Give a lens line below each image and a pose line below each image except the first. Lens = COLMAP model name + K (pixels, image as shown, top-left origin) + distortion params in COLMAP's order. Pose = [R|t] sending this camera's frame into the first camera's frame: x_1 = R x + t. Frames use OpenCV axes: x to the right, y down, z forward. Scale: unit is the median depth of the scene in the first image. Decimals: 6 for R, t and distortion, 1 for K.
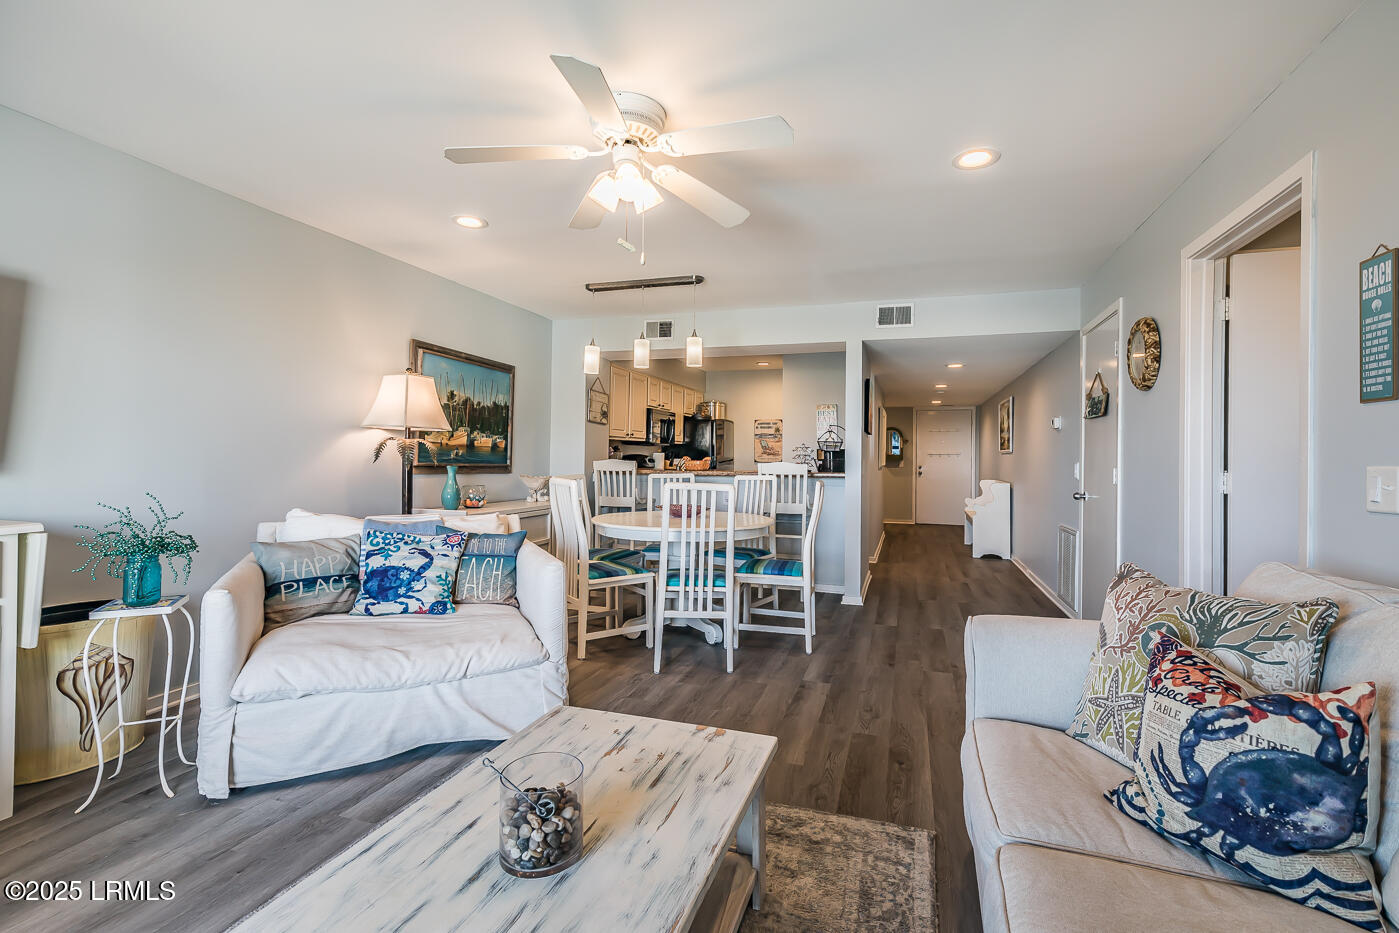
lens RADIAL K [[623.6, 0, 698.2], [0, 623.6, 451.8], [0, 0, 1]] dist [0.005239, -0.002637]
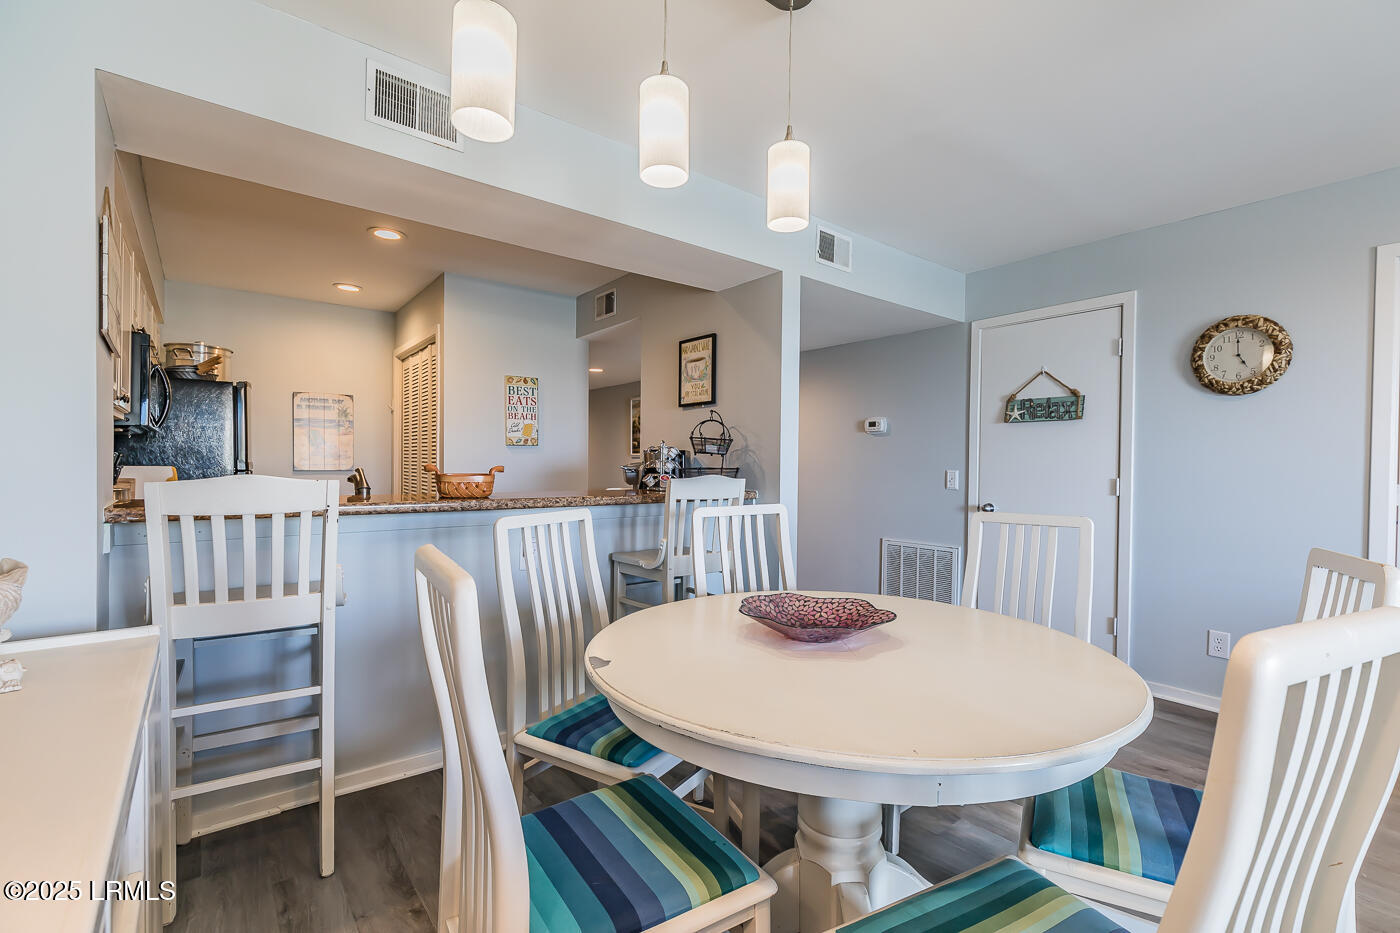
lens RADIAL K [[624.0, 0, 729.5], [0, 624.0, 476.5], [0, 0, 1]] dist [0.005239, -0.002637]
pose [[0.553138, -0.020995, 0.832825, -0.300307], [-0.011837, 0.999383, 0.033055, -0.000850], [-0.833006, -0.028142, 0.552548, 0.742031]]
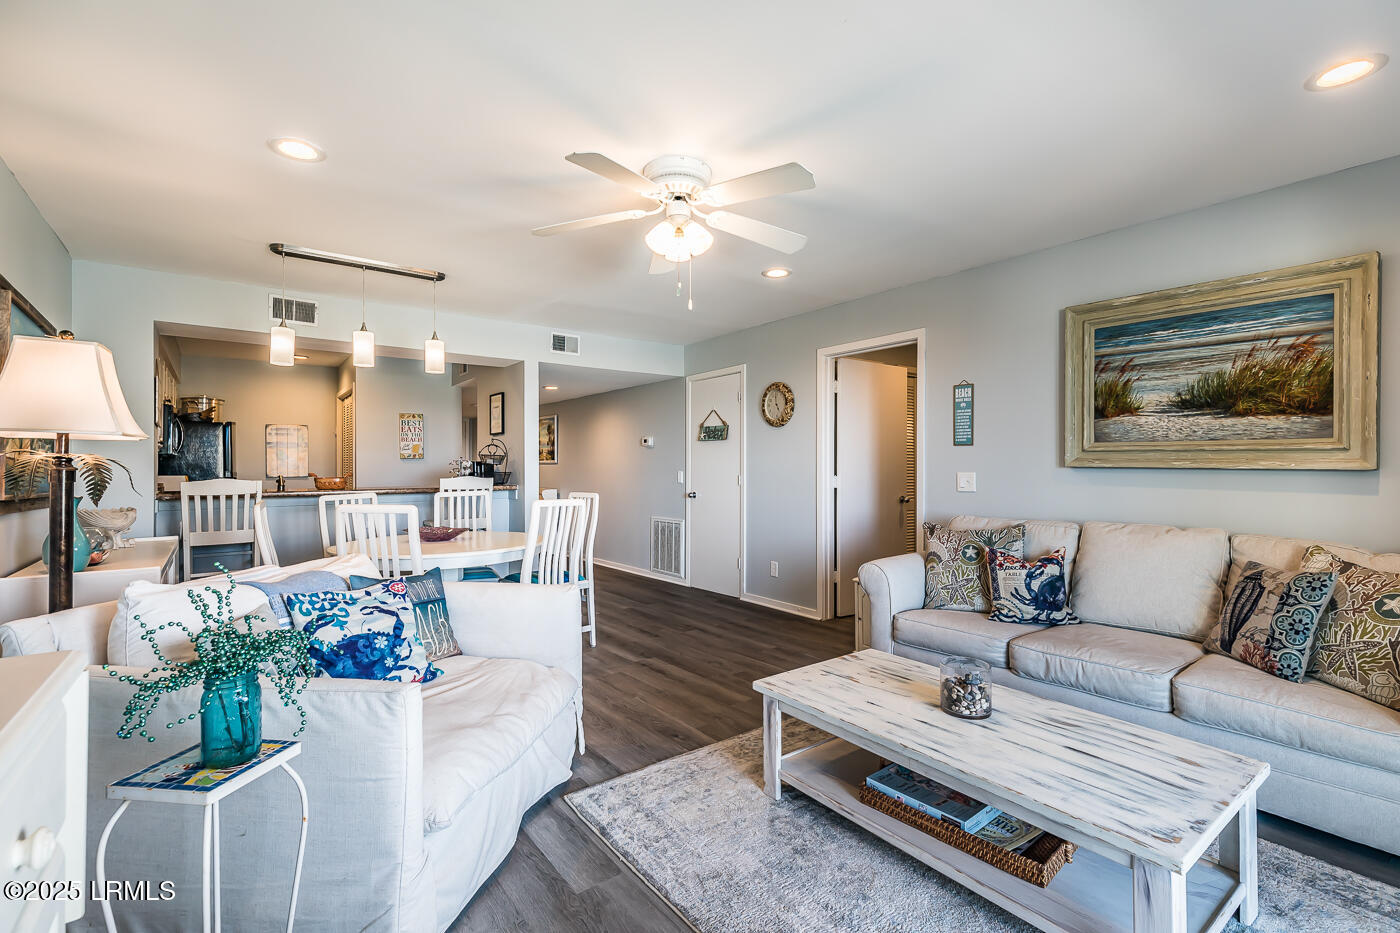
lens RADIAL K [[624.0, 0, 714.3], [0, 624.0, 473.9], [0, 0, 1]] dist [0.005239, -0.002637]
pose [[0.569126, -0.021939, 0.821958, -0.471062], [0.002994, 0.999693, 0.024610, -0.011170], [-0.822245, -0.011545, 0.569016, 0.139771]]
